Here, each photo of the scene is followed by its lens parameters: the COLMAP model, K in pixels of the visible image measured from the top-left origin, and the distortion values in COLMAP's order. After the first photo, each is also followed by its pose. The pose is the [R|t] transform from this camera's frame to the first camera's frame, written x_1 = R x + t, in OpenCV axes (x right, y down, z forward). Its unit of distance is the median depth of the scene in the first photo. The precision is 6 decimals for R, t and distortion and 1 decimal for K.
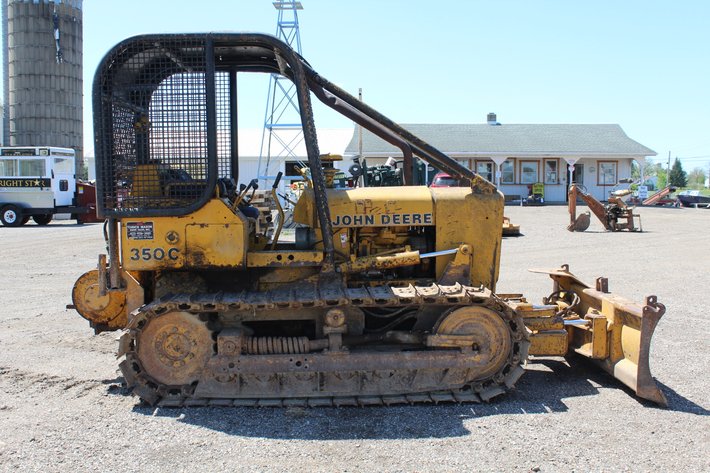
lens RADIAL K [[770.0, 0, 355.0], [0, 770.0, 236.5], [0, 0, 1]] dist [-0.089019, 0.003469]
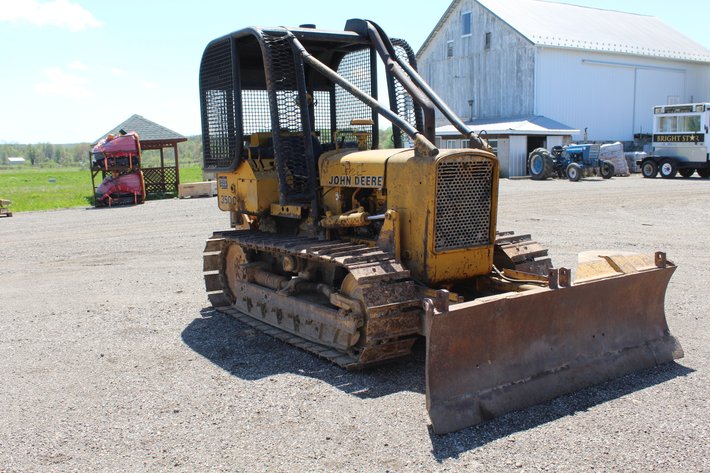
lens RADIAL K [[696.5, 0, 355.0], [0, 696.5, 236.5], [0, 0, 1]] dist [-0.048296, 0.002931]
pose [[0.521226, 0.102376, -0.847256, 0.860761], [-0.039785, 0.994614, 0.095706, -0.037606], [0.852491, -0.016176, 0.522492, 0.507015]]
